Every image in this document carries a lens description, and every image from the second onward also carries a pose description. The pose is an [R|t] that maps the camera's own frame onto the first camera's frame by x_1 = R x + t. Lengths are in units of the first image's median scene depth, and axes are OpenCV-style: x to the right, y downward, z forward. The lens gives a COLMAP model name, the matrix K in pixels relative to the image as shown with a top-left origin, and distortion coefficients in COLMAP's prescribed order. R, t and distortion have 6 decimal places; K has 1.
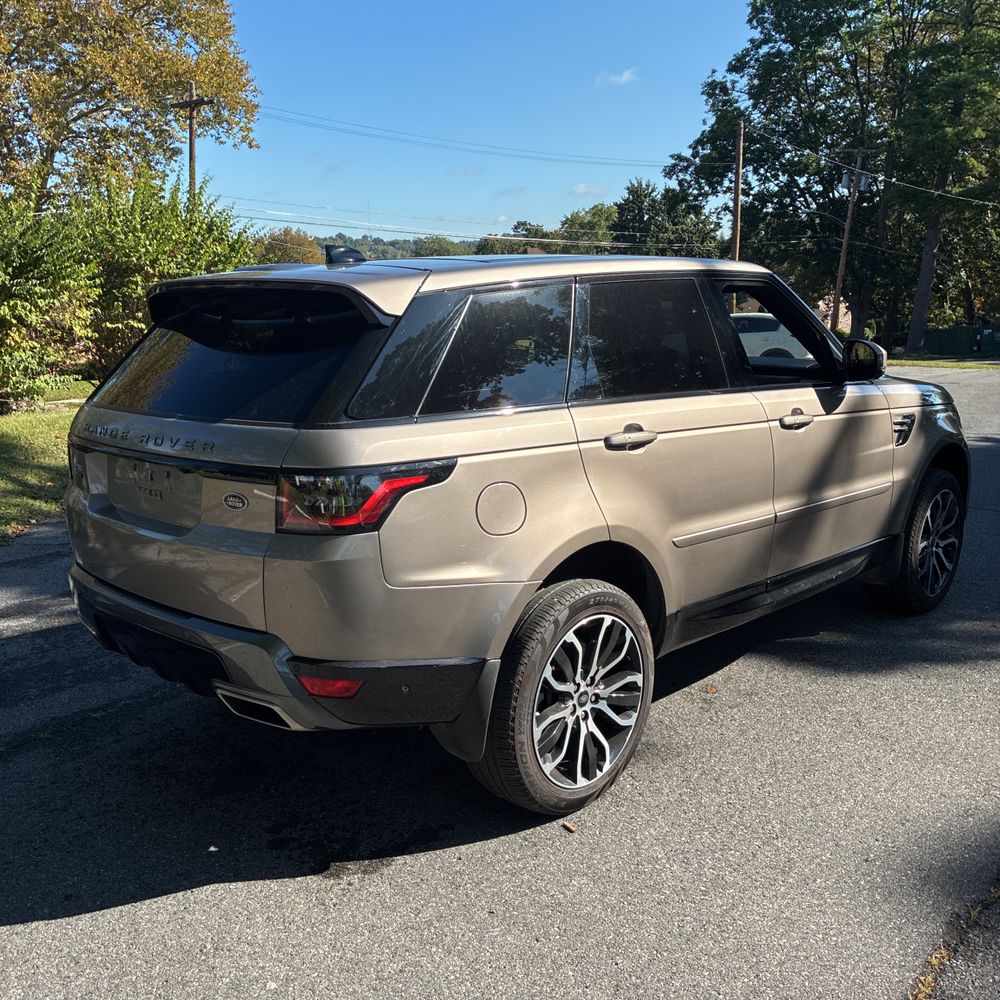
lens RADIAL K [[981.8, 0, 493.8], [0, 981.8, 501.6], [0, 0, 1]] dist [0.009680, -0.019484]
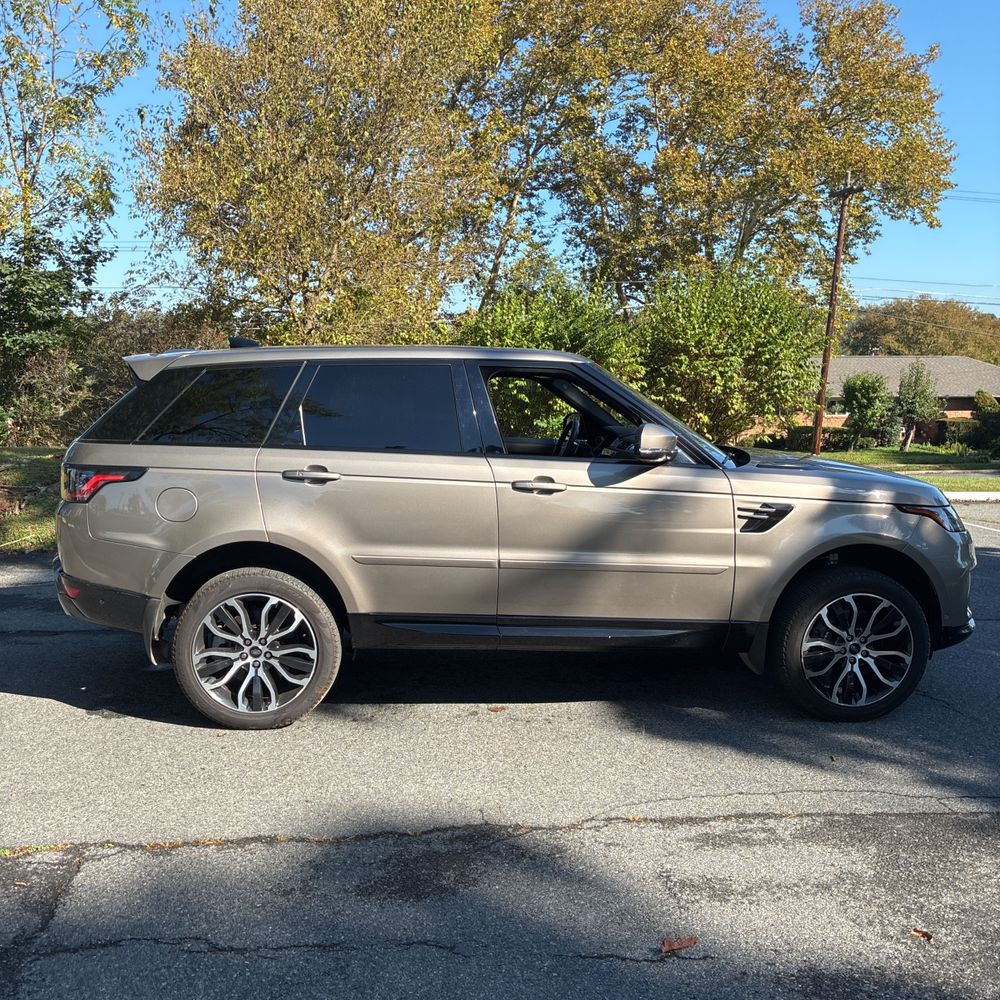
lens RADIAL K [[981.8, 0, 493.8], [0, 981.8, 501.6], [0, 0, 1]] dist [0.009680, -0.019484]
pose [[0.760296, 0.106885, -0.640723, 1.218243], [-0.156261, 0.987499, -0.020689, -0.038207], [0.630502, 0.115850, 0.767494, 0.097225]]
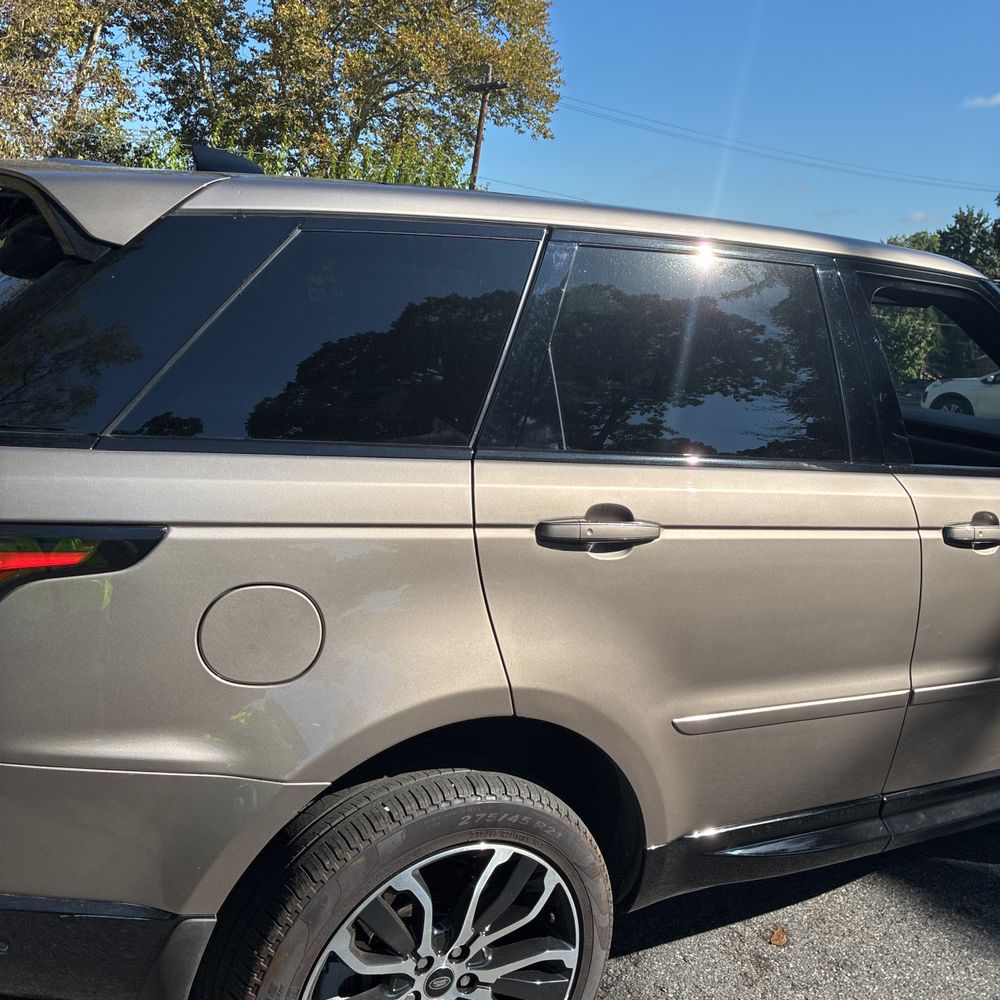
lens RADIAL K [[1000.2, 0, 506.3], [0, 1000.2, 495.3], [0, 0, 1]] dist [0.005393, -0.002794]
pose [[0.958564, 0.153866, -0.239750, 0.215524], [-0.157091, 0.987568, 0.005719, -0.077216], [0.237650, 0.032180, 0.970818, 0.444615]]
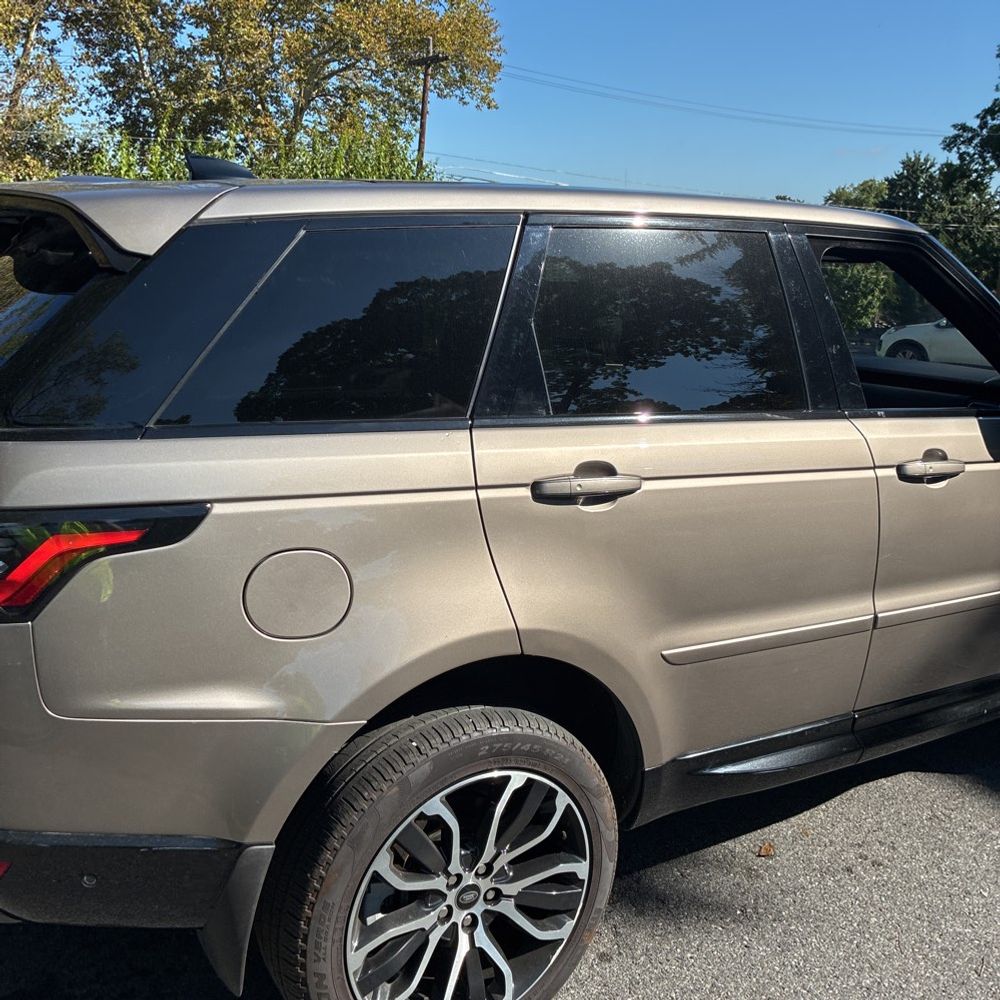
lens RADIAL K [[992.2, 0, 482.8], [0, 992.2, 501.8], [0, 0, 1]] dist [0.008383, -0.014710]
pose [[0.968808, 0.101161, -0.226224, 0.212124], [-0.094991, 0.994752, 0.038024, -0.070277], [0.228883, -0.015349, 0.973333, 0.388157]]
